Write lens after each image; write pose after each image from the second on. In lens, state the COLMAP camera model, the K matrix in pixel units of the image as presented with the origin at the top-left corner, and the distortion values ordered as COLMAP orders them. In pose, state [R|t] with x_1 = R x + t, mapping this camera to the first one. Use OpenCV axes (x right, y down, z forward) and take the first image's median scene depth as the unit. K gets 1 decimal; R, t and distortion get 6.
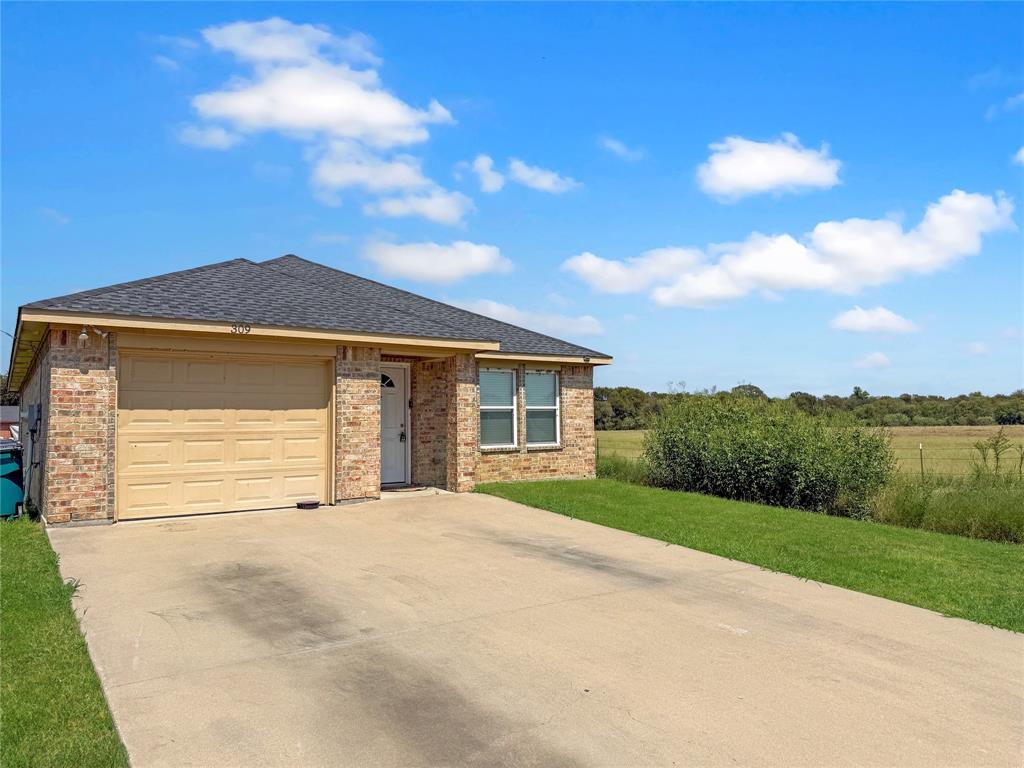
lens RADIAL K [[687.6, 0, 538.7], [0, 687.6, 359.3], [0, 0, 1]] dist [0.000829, -0.046721]
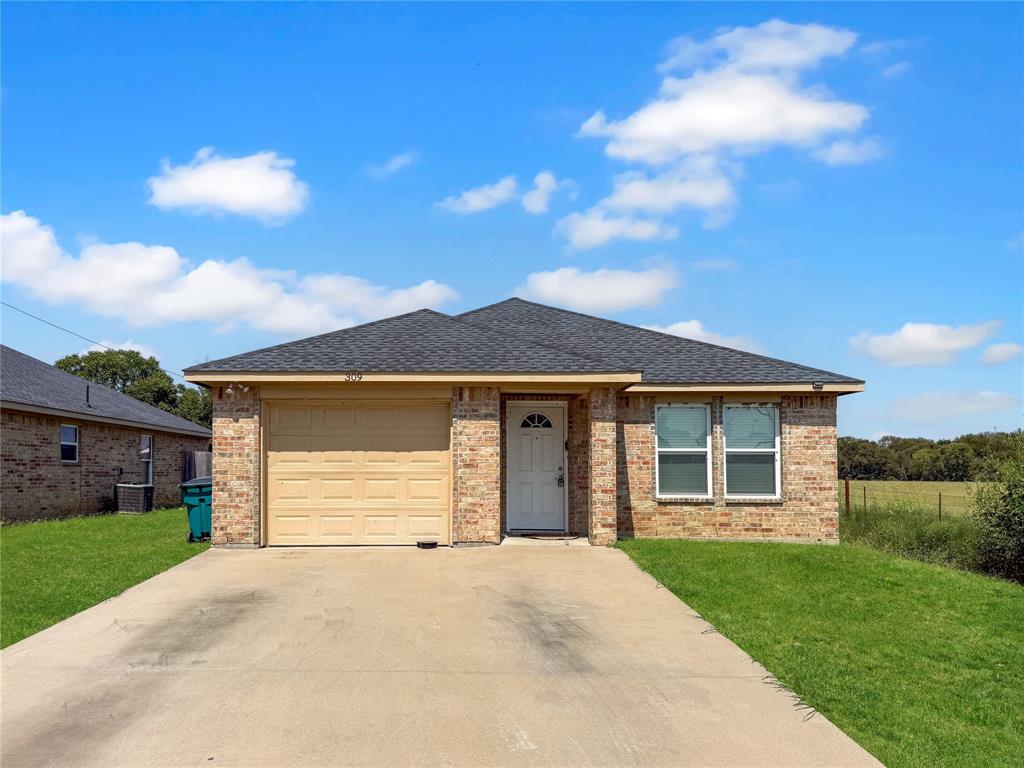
lens RADIAL K [[731.3, 0, 477.1], [0, 731.3, 409.6], [0, 0, 1]] dist [0.106313, -0.165434]
pose [[0.797840, -0.033674, -0.601927, 0.365304], [0.042089, 0.999114, -0.000105, 0.013774], [0.601398, -0.025250, 0.798551, 0.169994]]
